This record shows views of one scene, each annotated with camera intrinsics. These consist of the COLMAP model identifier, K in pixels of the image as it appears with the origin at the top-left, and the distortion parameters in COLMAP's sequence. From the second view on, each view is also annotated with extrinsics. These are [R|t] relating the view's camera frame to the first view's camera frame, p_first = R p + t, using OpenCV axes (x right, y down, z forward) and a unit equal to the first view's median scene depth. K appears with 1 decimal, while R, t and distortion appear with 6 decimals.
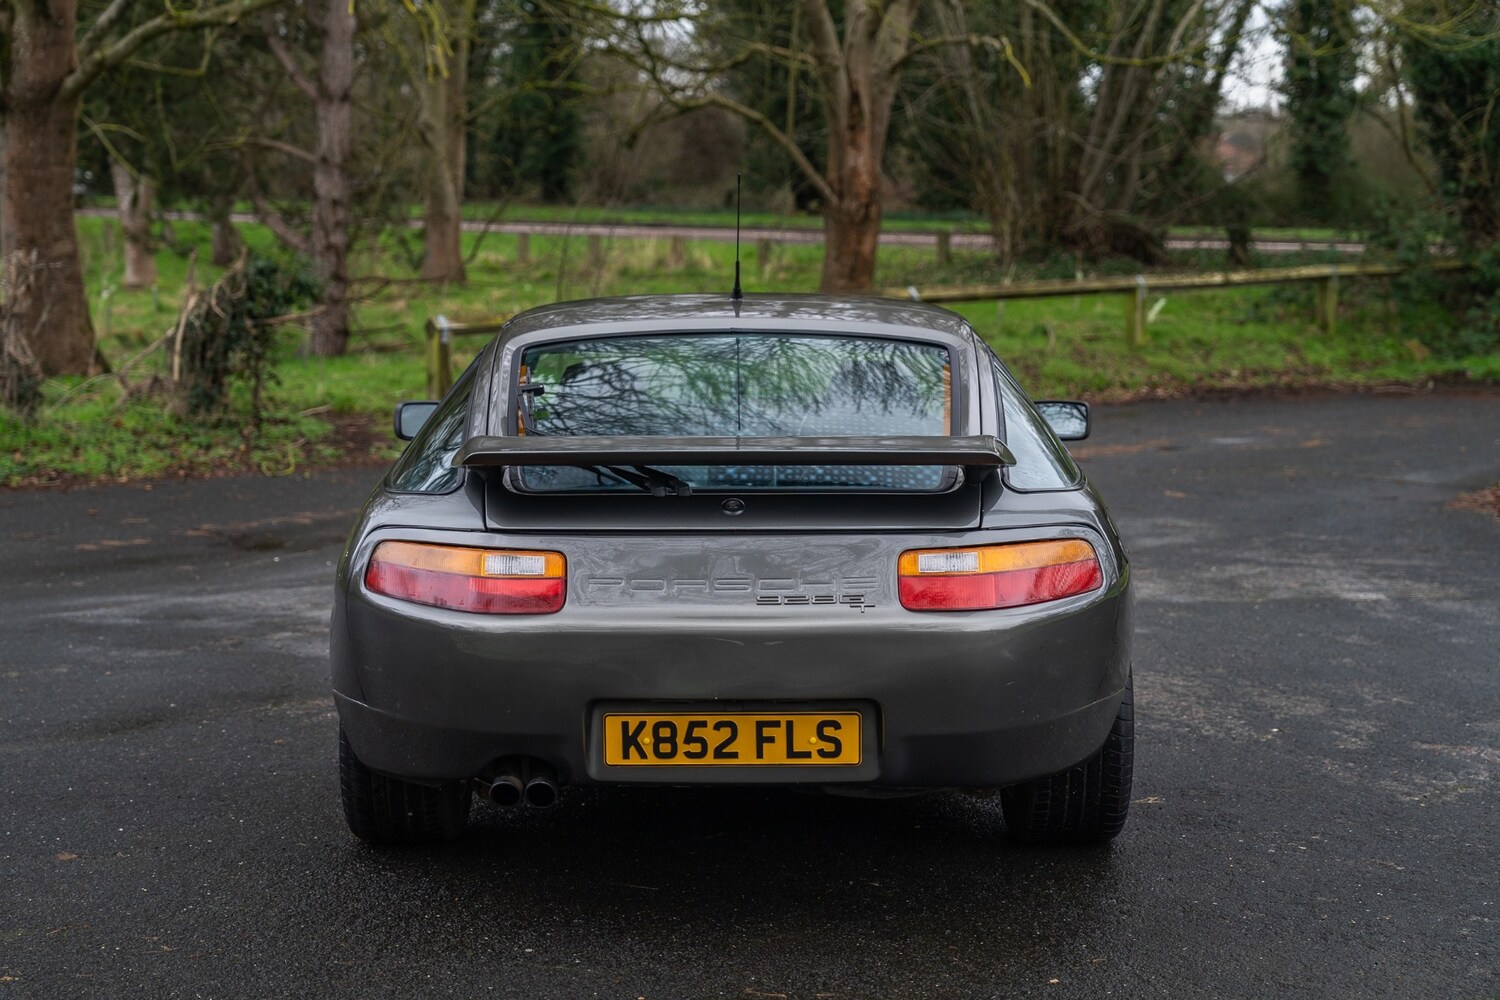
lens RADIAL K [[2534.9, 0, 704.9], [0, 2534.9, 544.7], [0, 0, 1]] dist [0.008020, -0.029727]
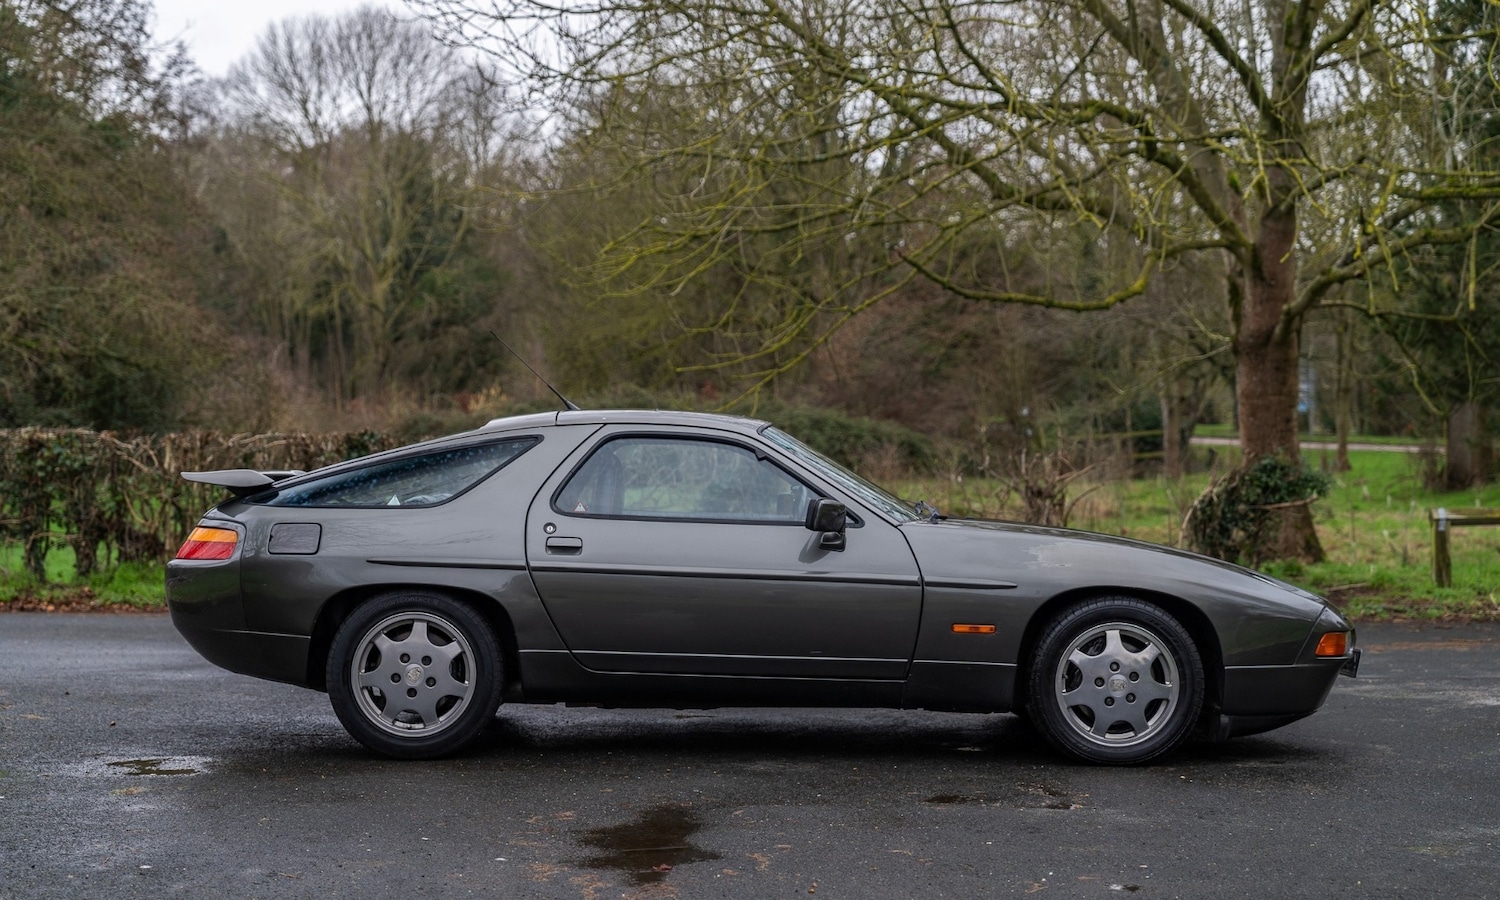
lens RADIAL K [[2400.0, 0, 643.9], [0, 2400.0, 449.2], [0, 0, 1]] dist [0.032817, 0.027140]
pose [[0.670639, -0.008373, -0.741737, 1.560904], [-0.099452, 0.989894, -0.101093, 0.105824], [0.735087, 0.141564, 0.663028, -0.053239]]
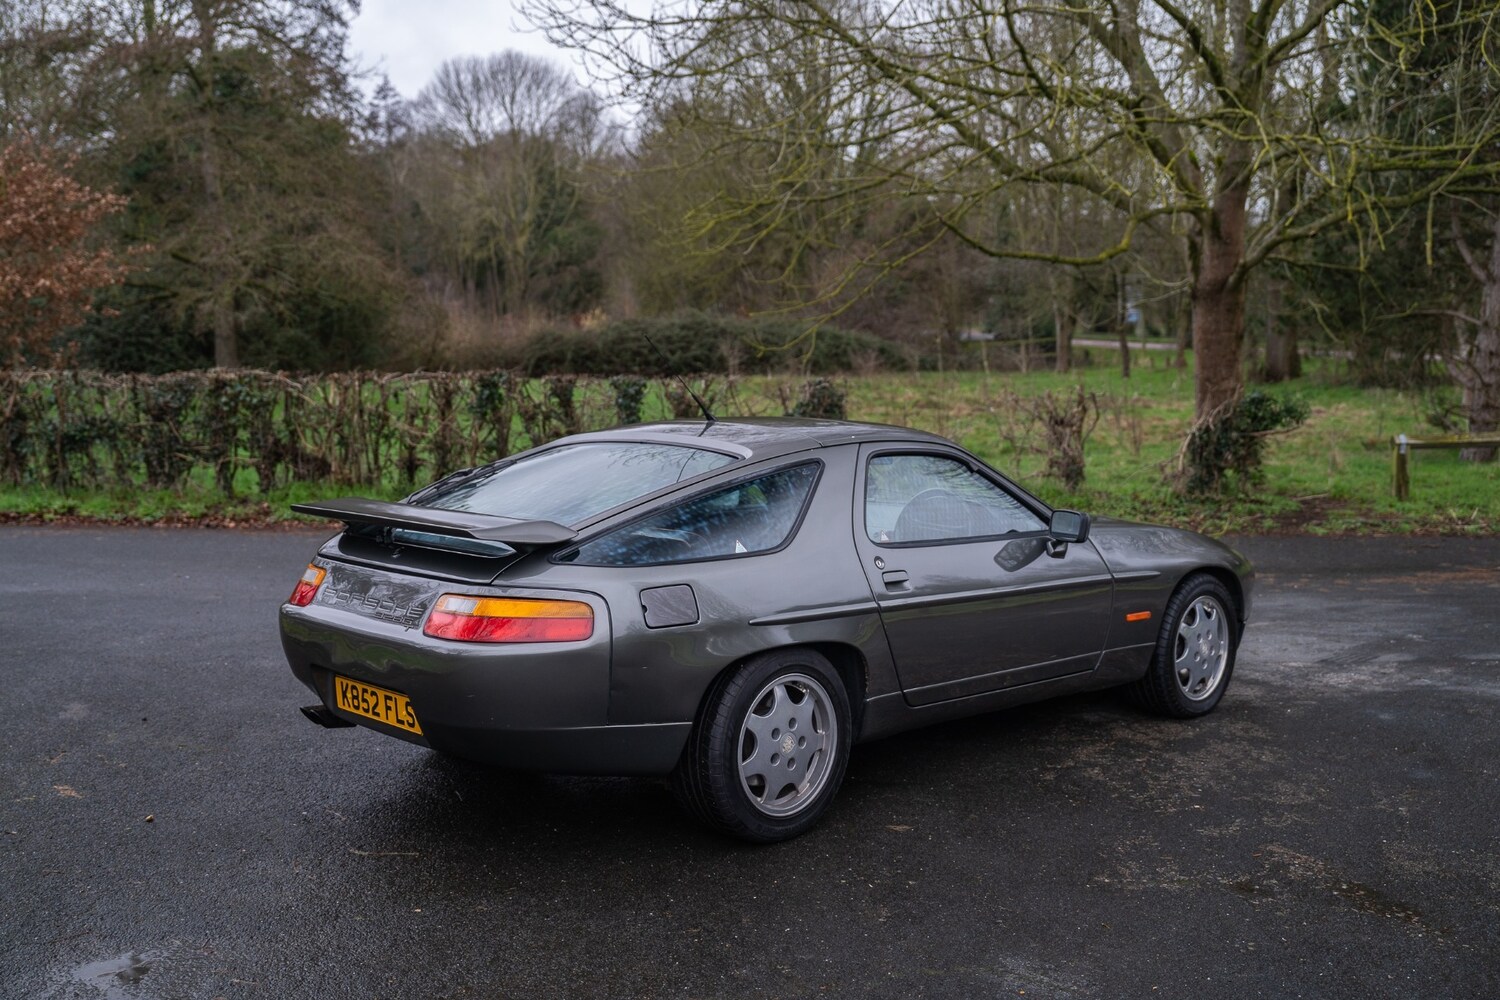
lens RADIAL K [[1502.5, 0, 708.8], [0, 1502.5, 498.6], [0, 0, 1]] dist [0.006282, 0.013809]
pose [[0.679101, 0.064753, -0.731183, 0.804105], [-0.093466, 0.995622, 0.001363, -0.067078], [0.728070, 0.067415, 0.682180, 0.516306]]
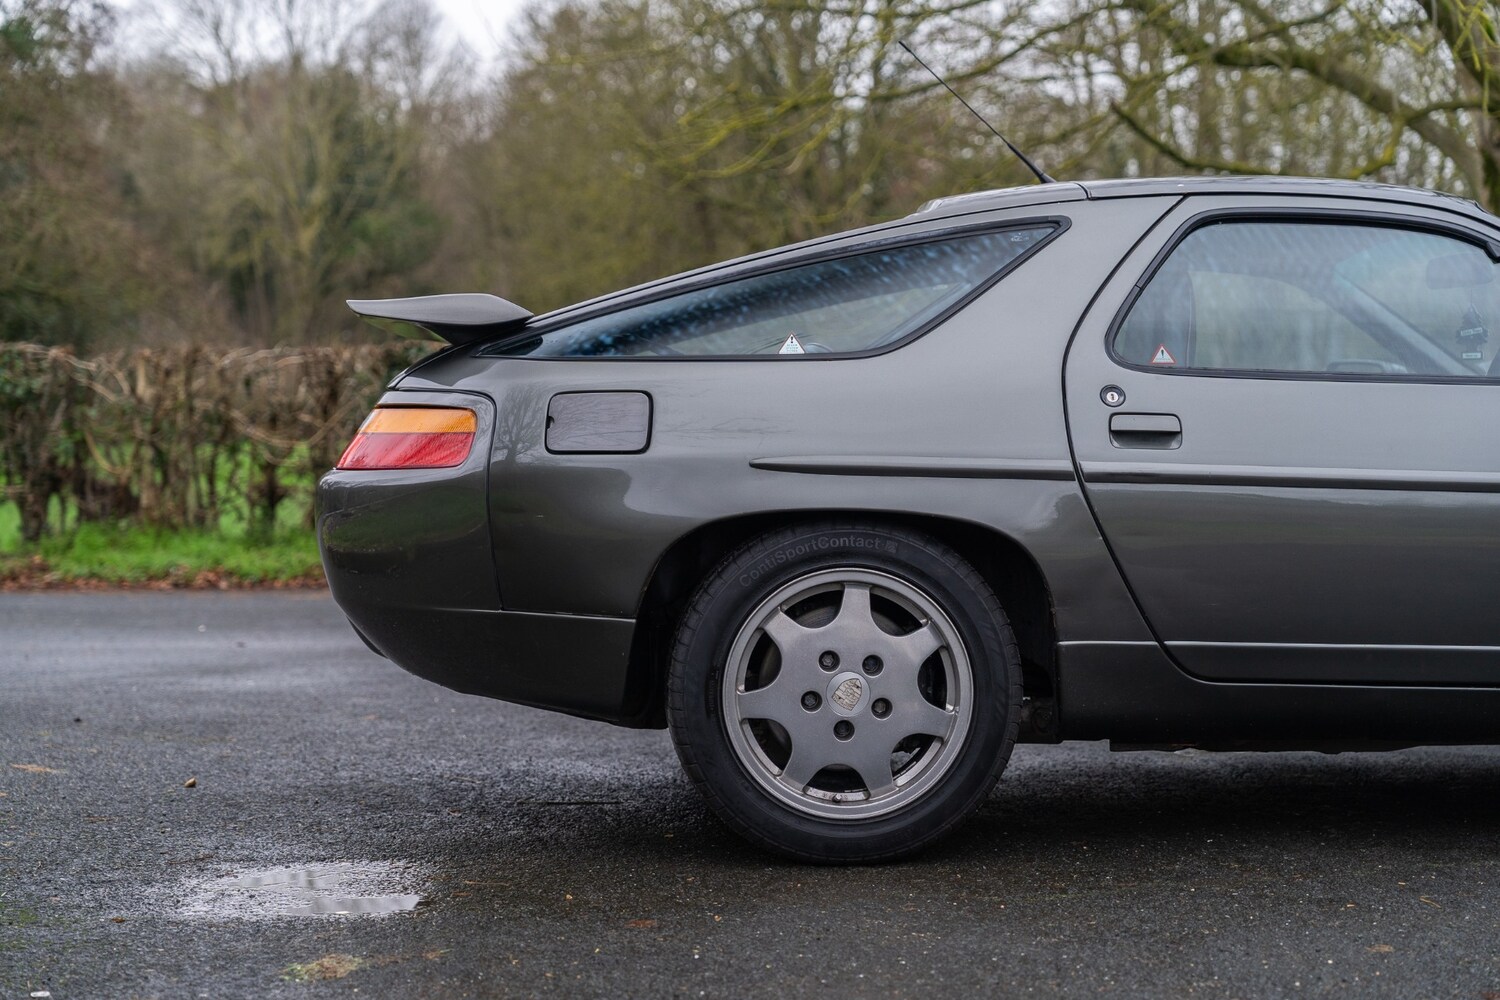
lens RADIAL K [[2534.9, 0, 704.9], [0, 2534.9, 544.7], [0, 0, 1]] dist [0.008020, -0.029727]
pose [[0.707886, 0.021322, -0.706005, 0.796574], [-0.085580, 0.994769, -0.055765, 0.109965], [0.701123, 0.099895, 0.706008, 0.301354]]
